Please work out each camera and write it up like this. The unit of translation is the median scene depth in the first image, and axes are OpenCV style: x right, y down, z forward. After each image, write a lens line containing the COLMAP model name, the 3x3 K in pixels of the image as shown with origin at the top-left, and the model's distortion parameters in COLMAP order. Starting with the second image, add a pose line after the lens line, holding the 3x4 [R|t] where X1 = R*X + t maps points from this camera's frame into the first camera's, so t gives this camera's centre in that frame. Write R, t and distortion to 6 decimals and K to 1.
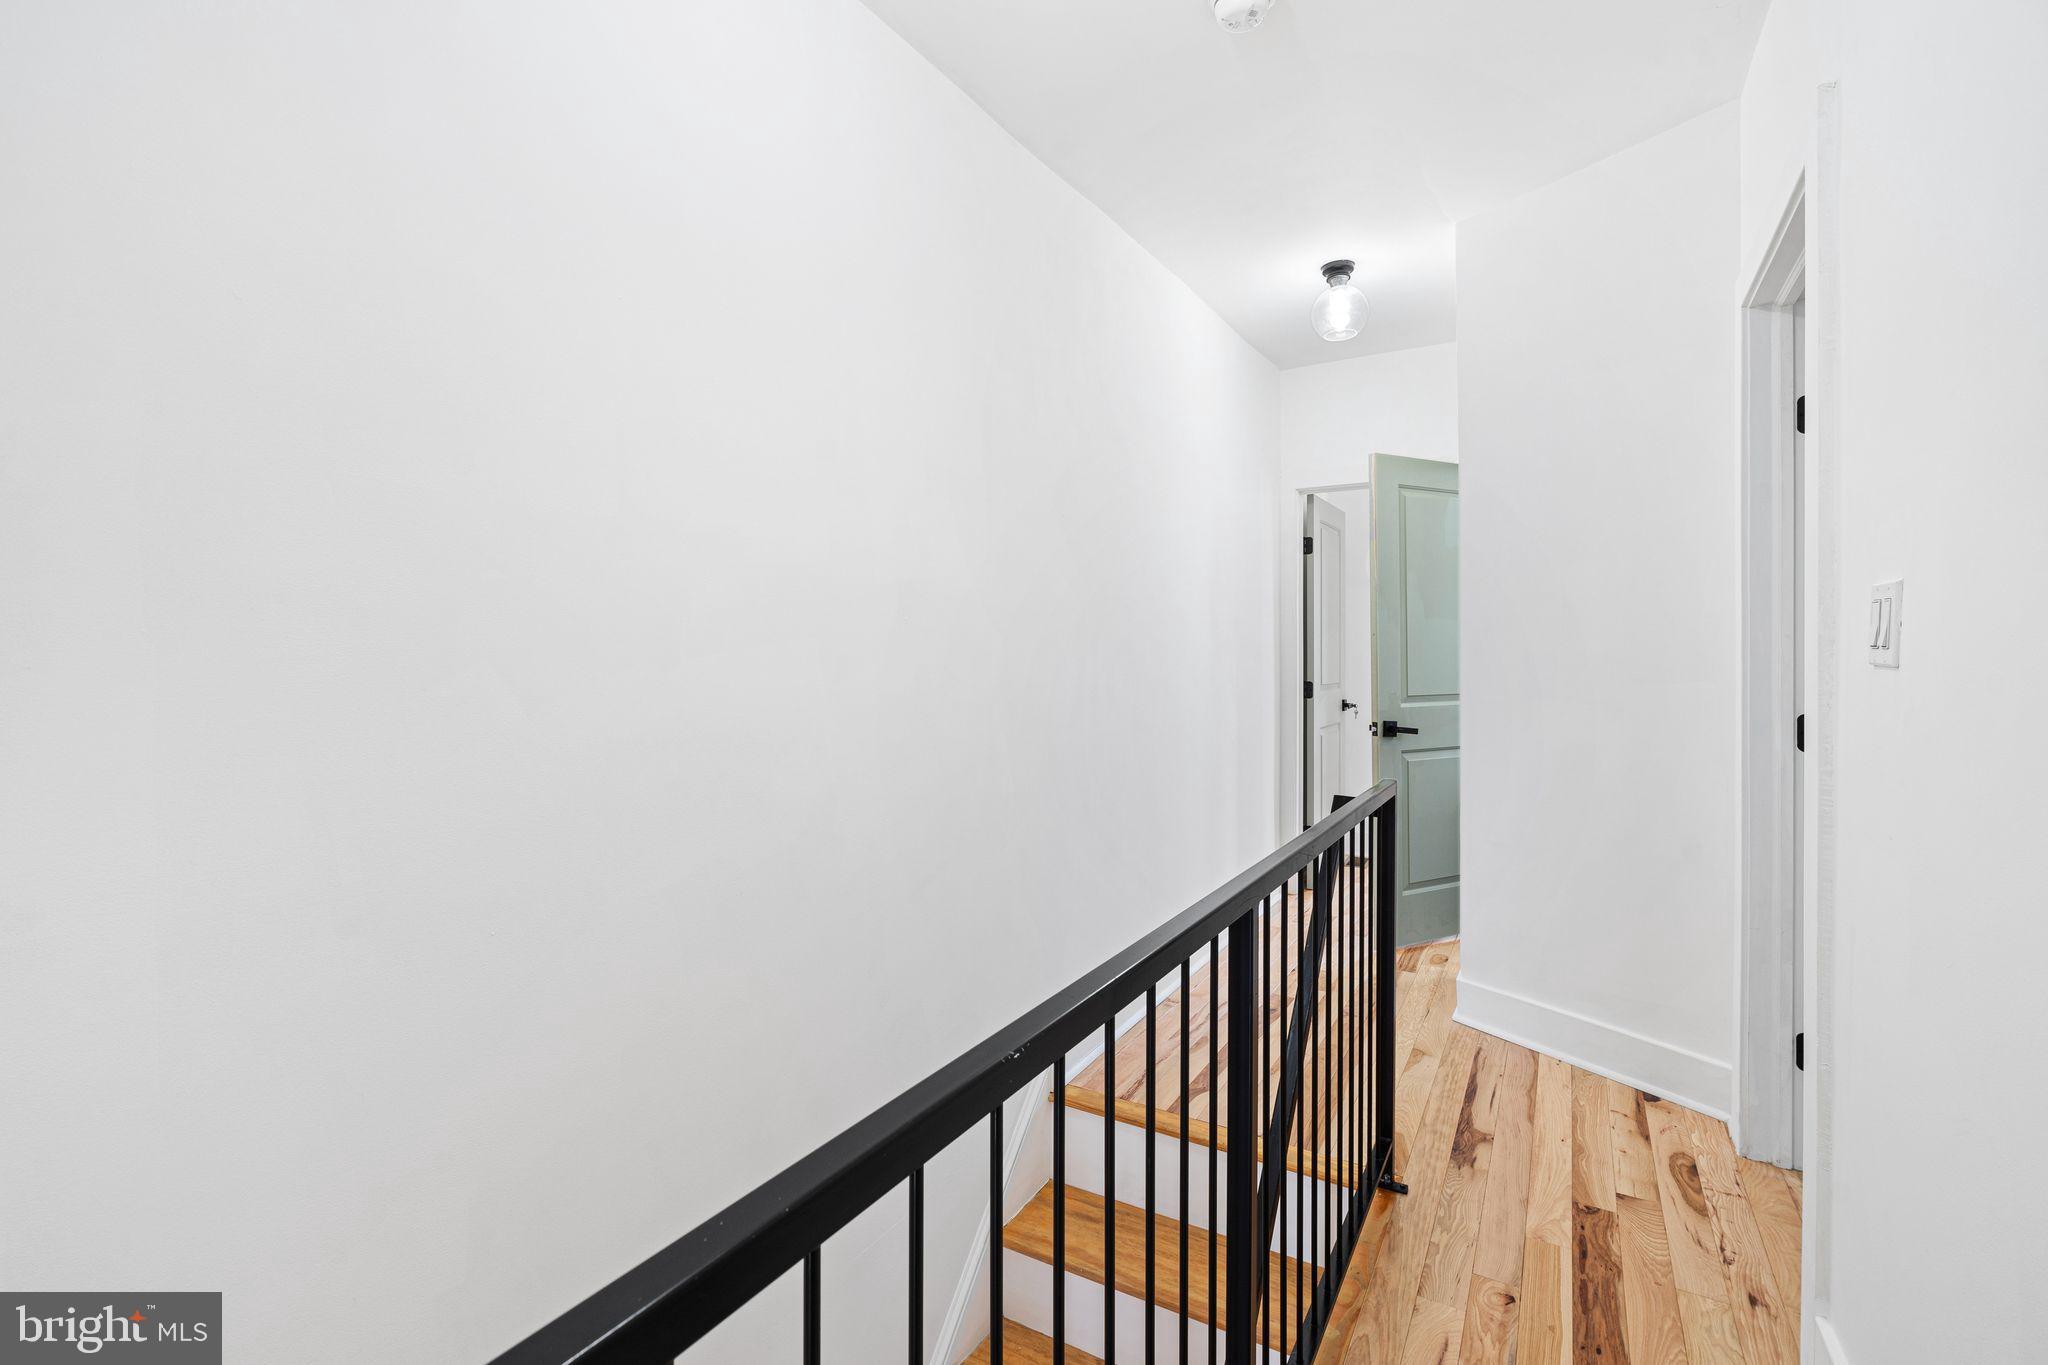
lens RADIAL K [[905.8, 0, 1004.2], [0, 905.8, 666.7], [0, 0, 1]] dist [-0.003469, 0.000091]
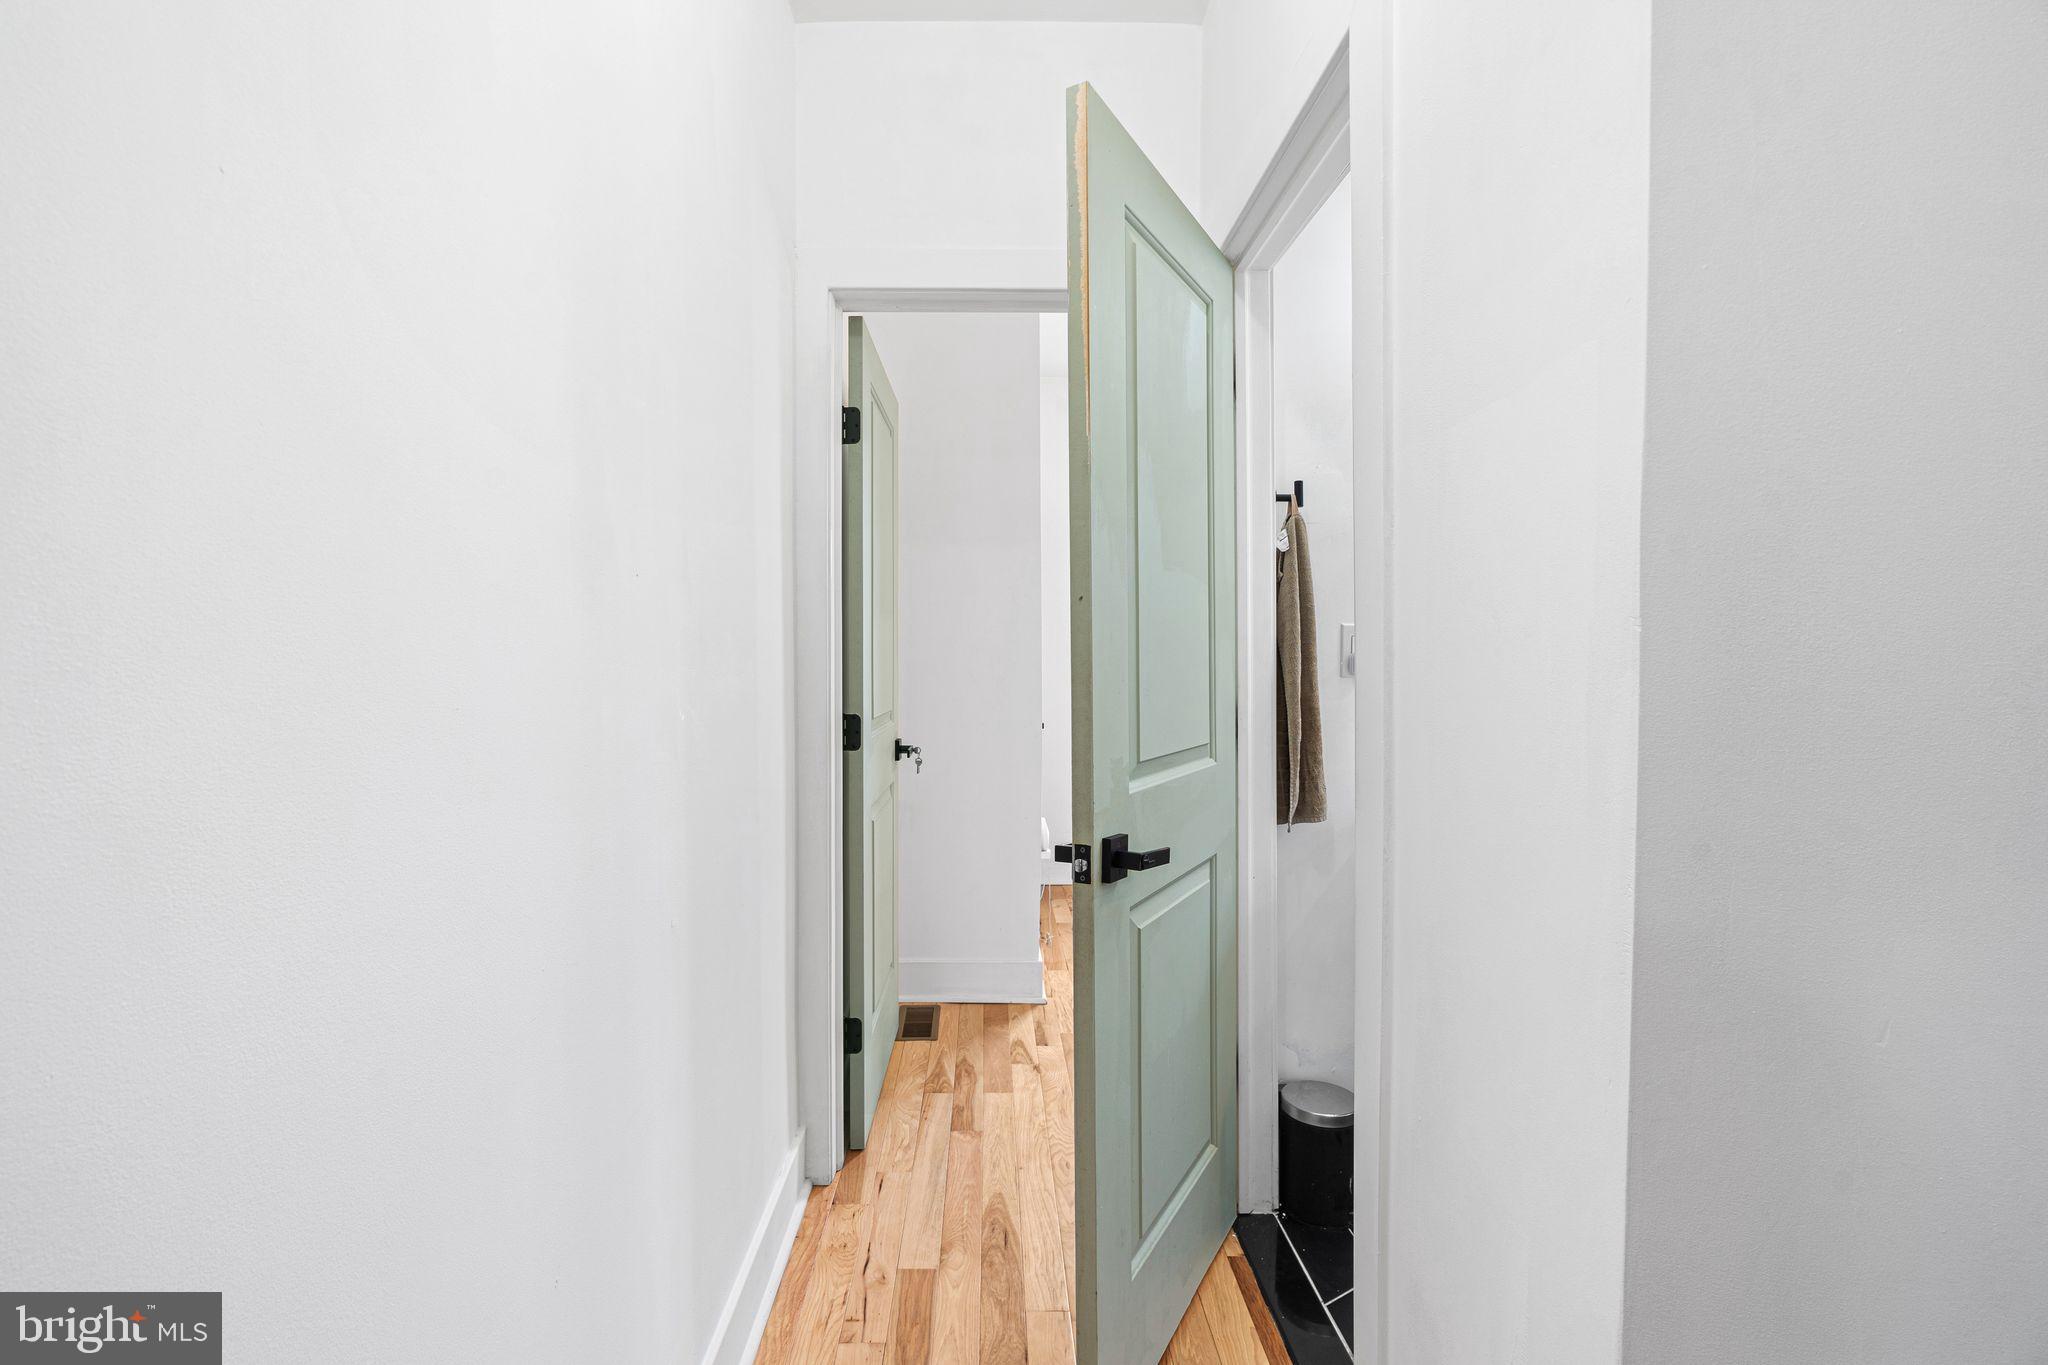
lens RADIAL K [[905.8, 0, 1004.2], [0, 905.8, 666.7], [0, 0, 1]] dist [-0.003469, 0.000091]
pose [[0.840892, -0.003621, 0.541191, 0.148852], [0.006519, 0.999973, -0.003438, -0.006877], [-0.541164, 0.006419, 0.840893, 0.568384]]
